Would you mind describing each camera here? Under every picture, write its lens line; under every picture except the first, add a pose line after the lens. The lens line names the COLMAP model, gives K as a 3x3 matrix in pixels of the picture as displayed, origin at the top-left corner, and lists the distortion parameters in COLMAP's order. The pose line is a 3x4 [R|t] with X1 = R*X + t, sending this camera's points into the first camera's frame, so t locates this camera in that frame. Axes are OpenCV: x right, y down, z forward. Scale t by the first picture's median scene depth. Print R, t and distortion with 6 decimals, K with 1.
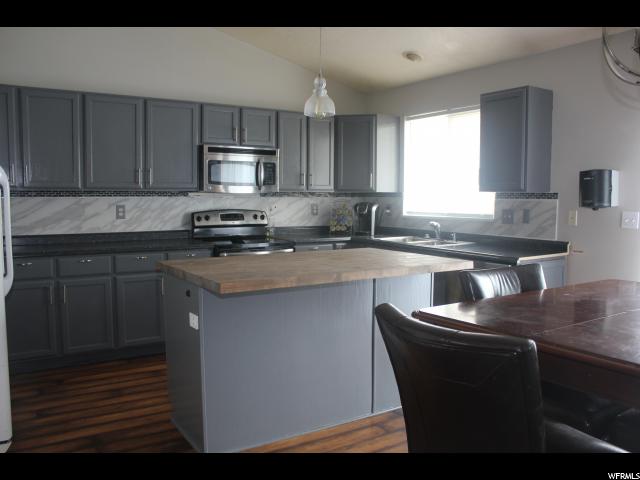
lens RADIAL K [[556.6, 0, 319.3], [0, 556.6, 239.5], [0, 0, 1]] dist [-0.128916, 0.063718]
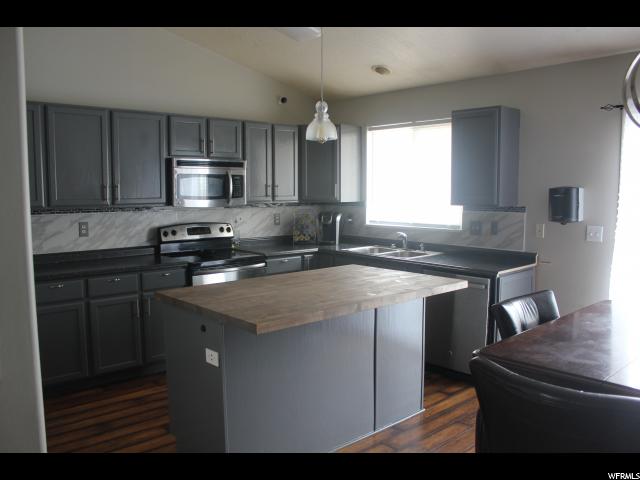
lens RADIAL K [[556.6, 0, 324.0], [0, 556.6, 242.5], [0, 0, 1]] dist [-0.128916, 0.063718]
pose [[0.986540, -0.021672, 0.162077, -0.107842], [0.018048, 0.999554, 0.023794, -0.042765], [-0.162521, -0.020549, 0.986491, 0.009490]]
